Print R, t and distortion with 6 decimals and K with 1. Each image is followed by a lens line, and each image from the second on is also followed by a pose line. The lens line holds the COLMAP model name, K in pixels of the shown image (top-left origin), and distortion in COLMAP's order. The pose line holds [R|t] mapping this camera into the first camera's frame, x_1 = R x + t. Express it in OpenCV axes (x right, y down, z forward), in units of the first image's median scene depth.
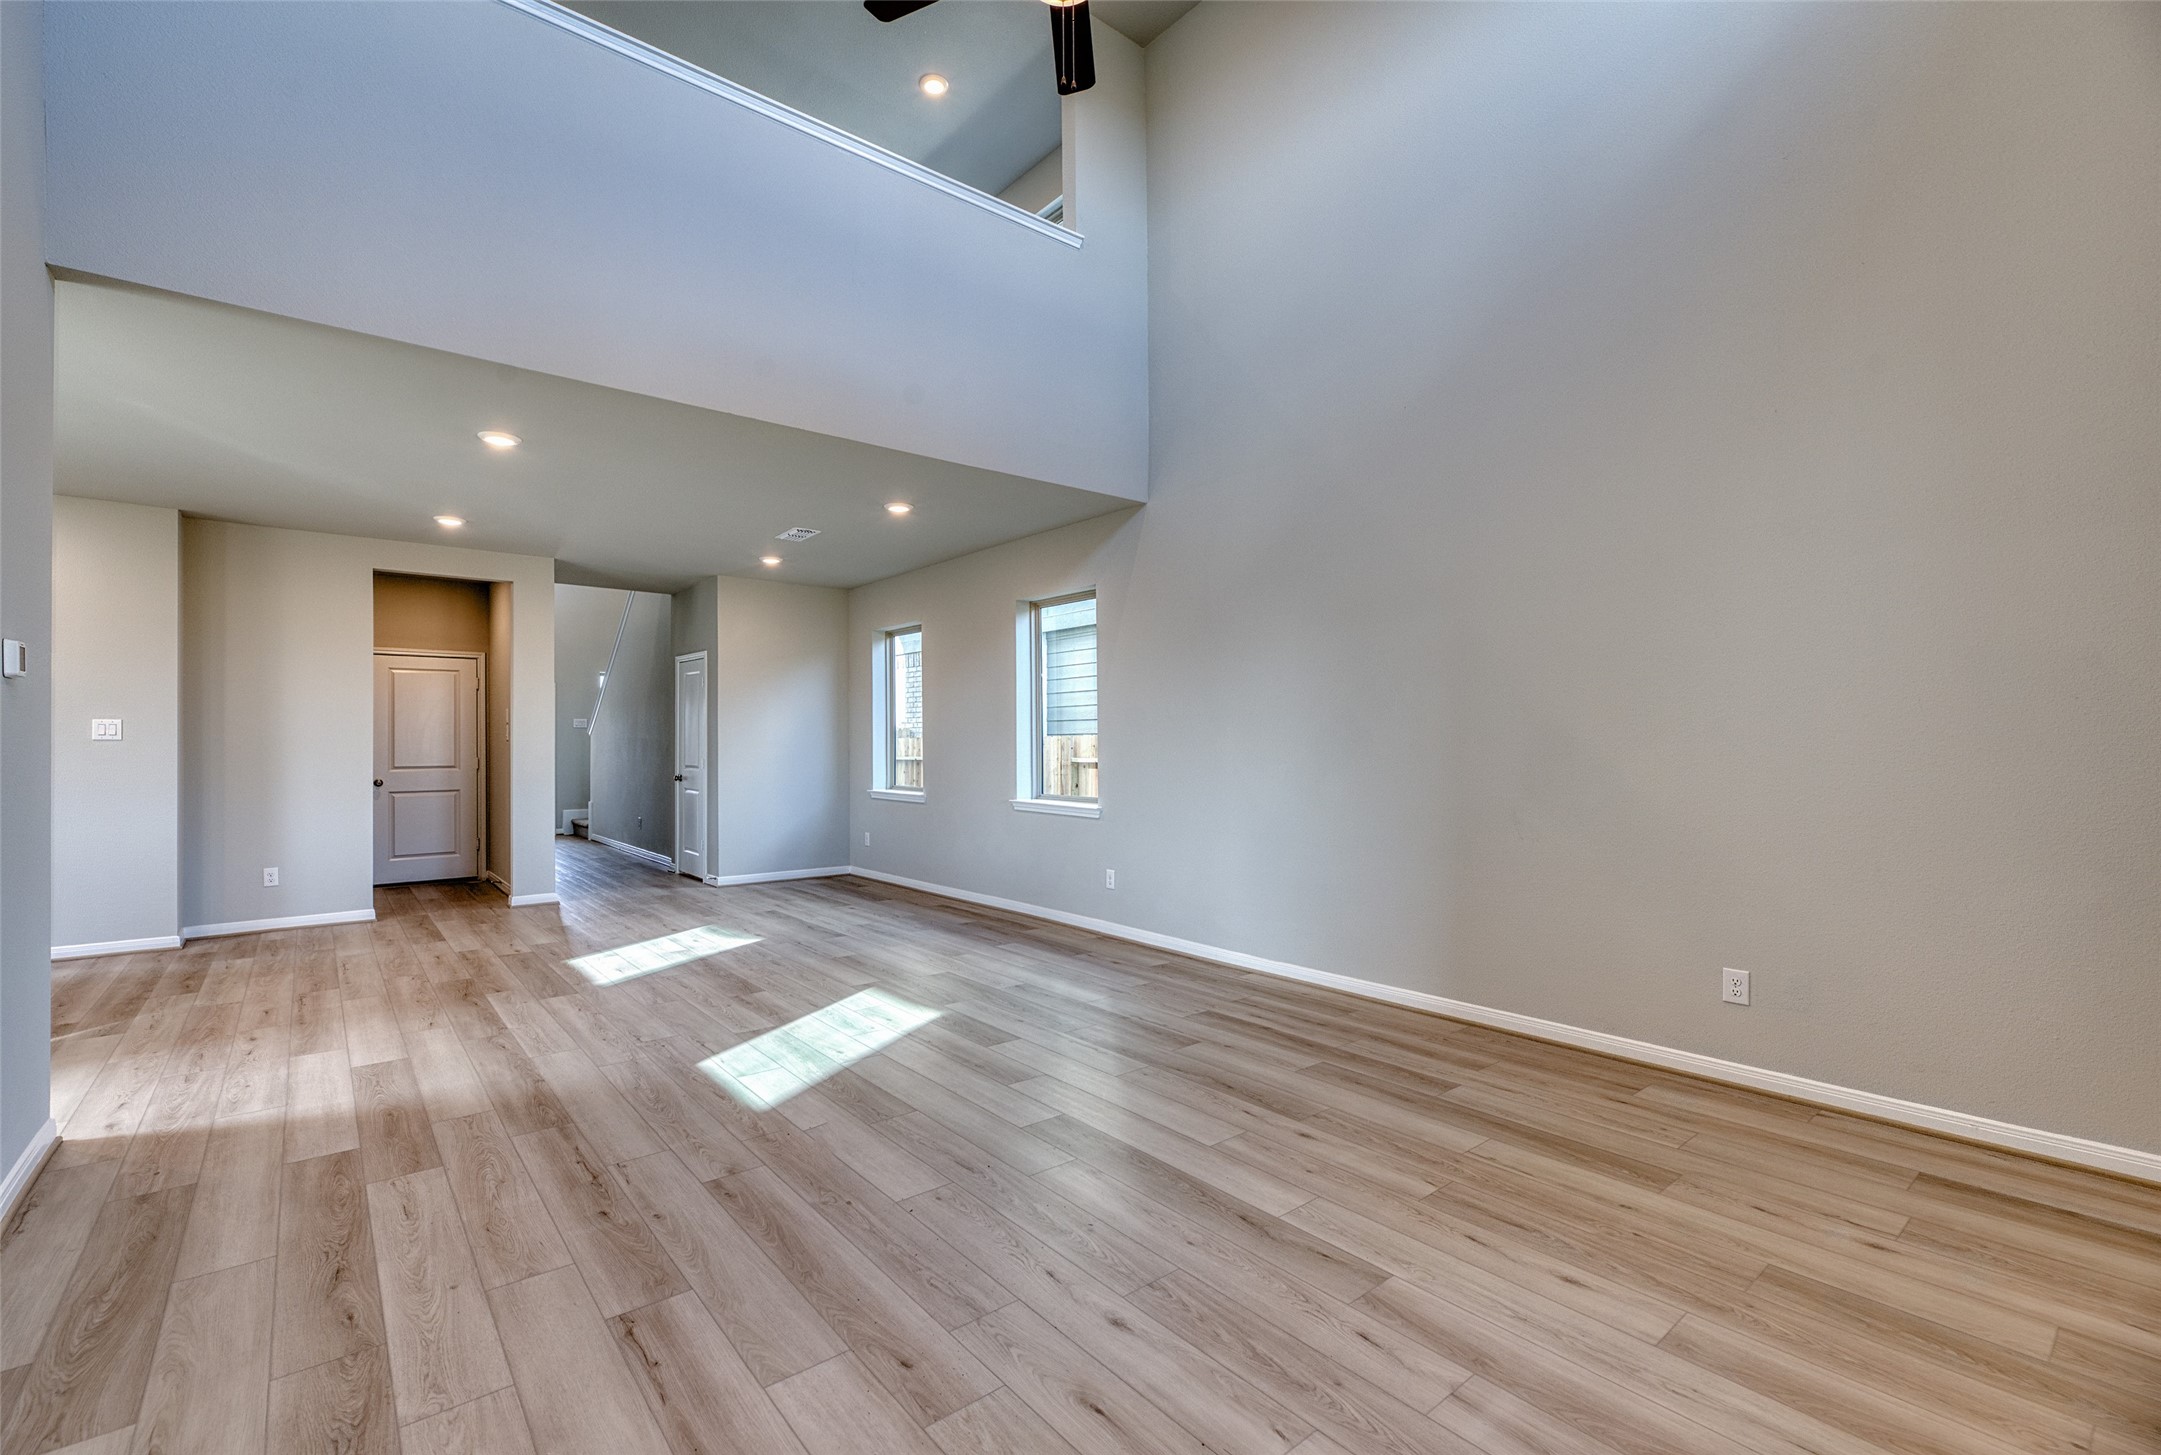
lens RADIAL K [[967.7, 0, 1080.5], [0, 967.7, 727.5], [0, 0, 1]] dist [-0.001743, 0.000057]
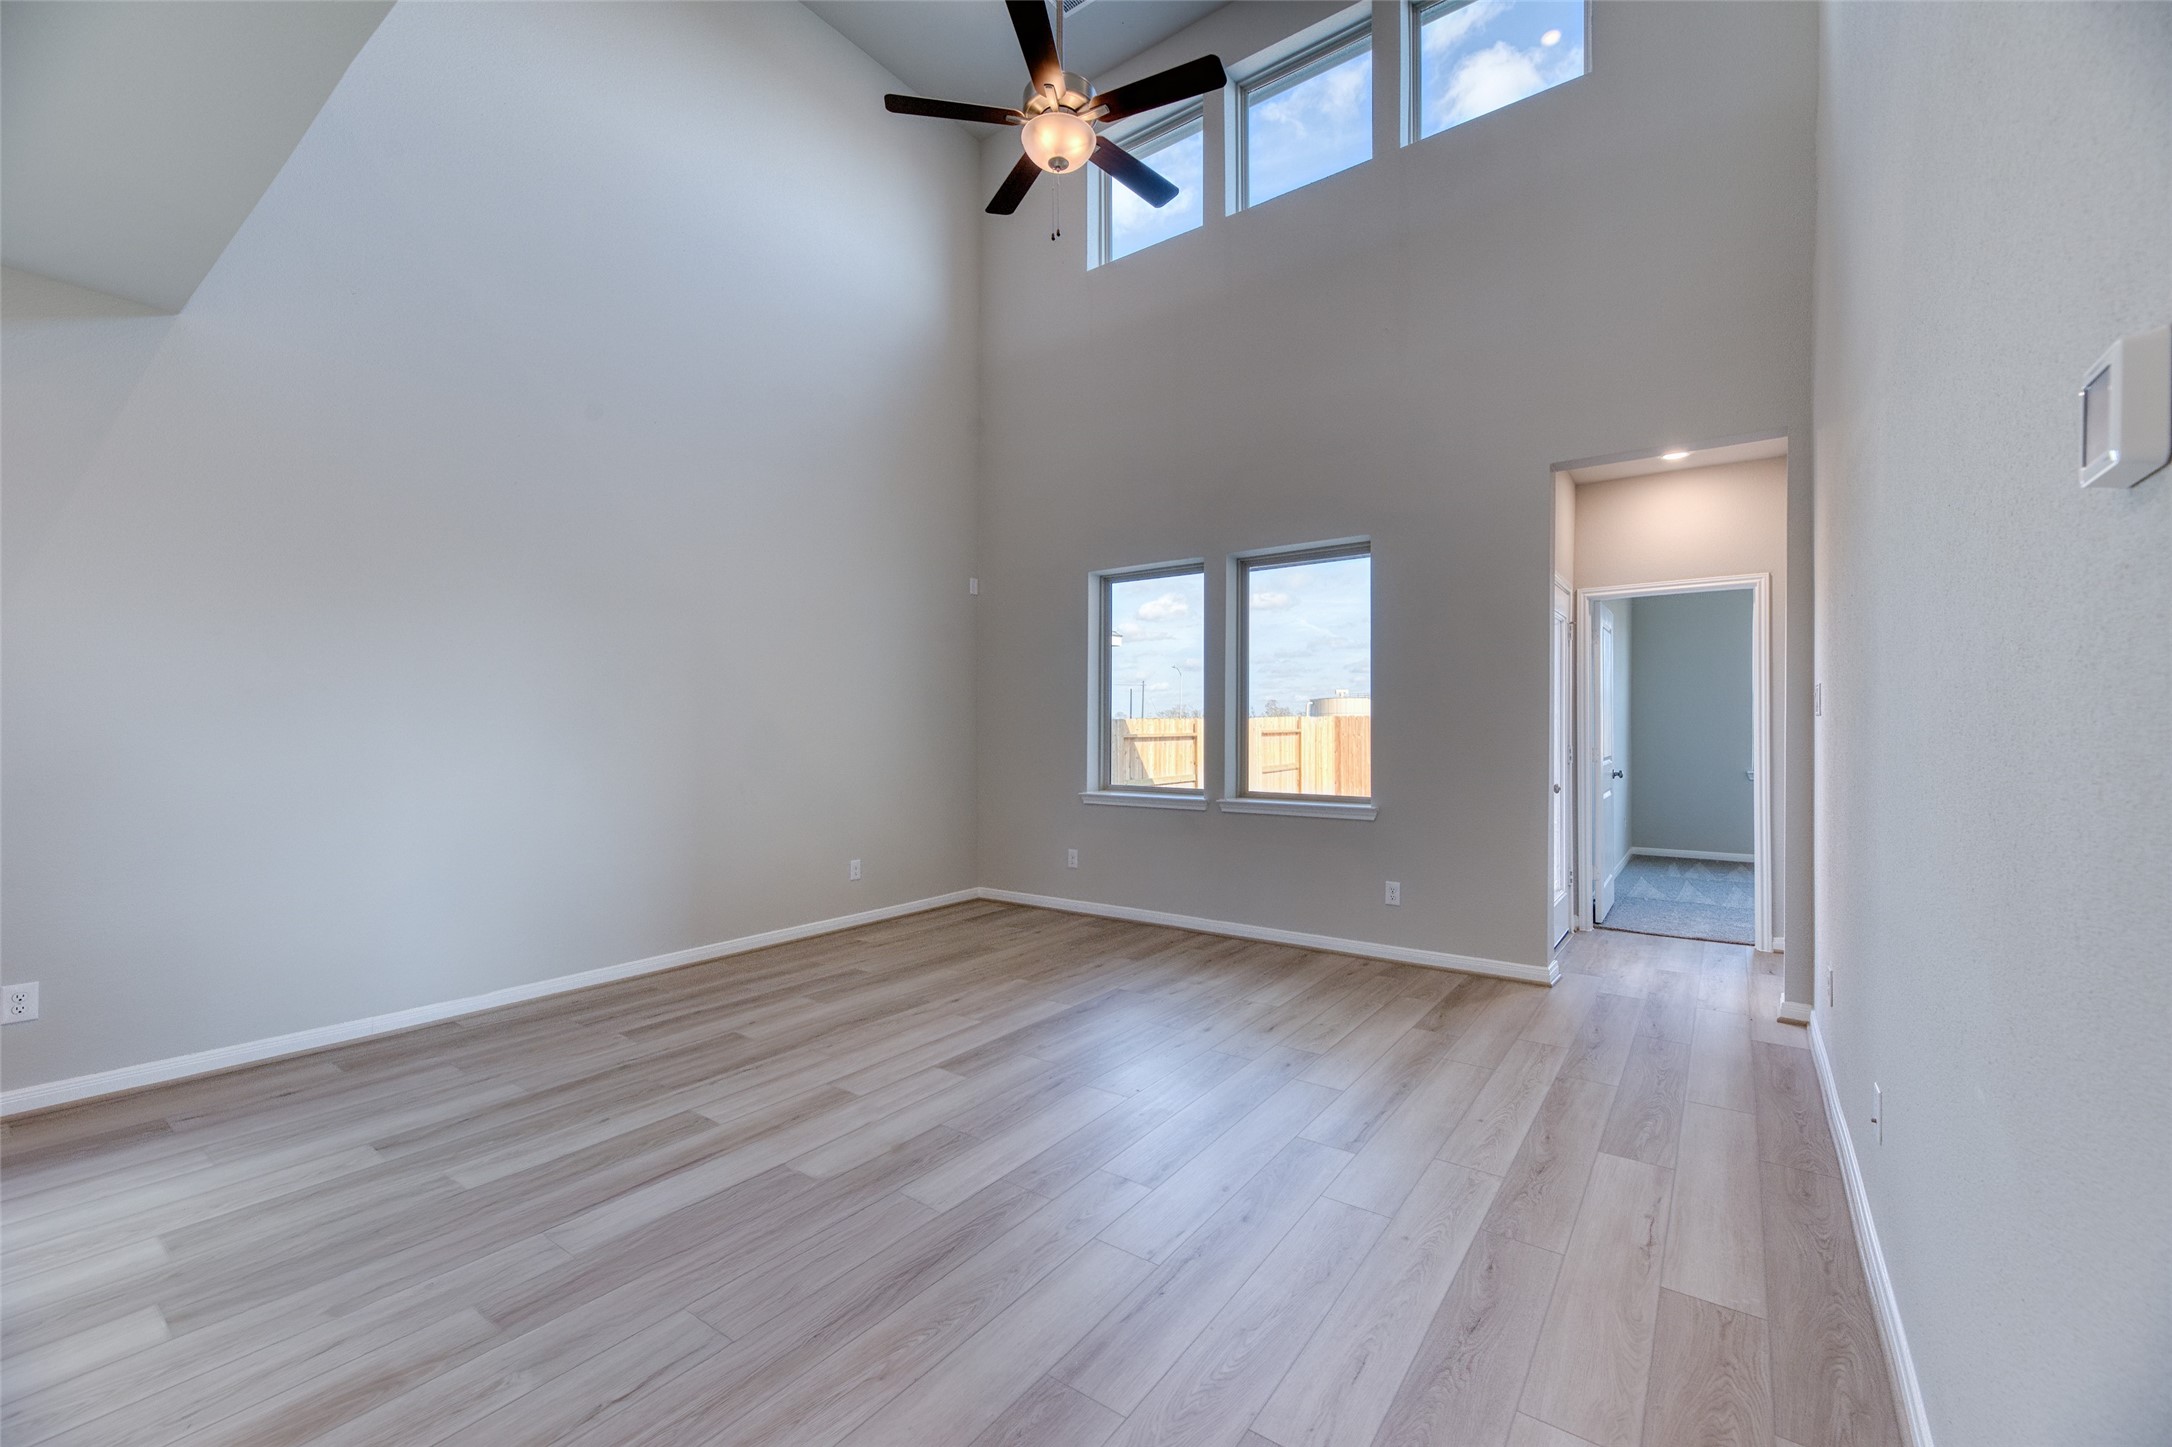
lens RADIAL K [[858.8, 0, 1086.0], [0, 858.8, 723.5], [0, 0, 1]] dist [0.000372, 0.000038]
pose [[-0.252090, 0.007959, 0.967671, -0.857252], [-0.011557, 0.999870, -0.011235, 0.015823], [-0.967635, -0.014016, -0.251965, 0.919478]]
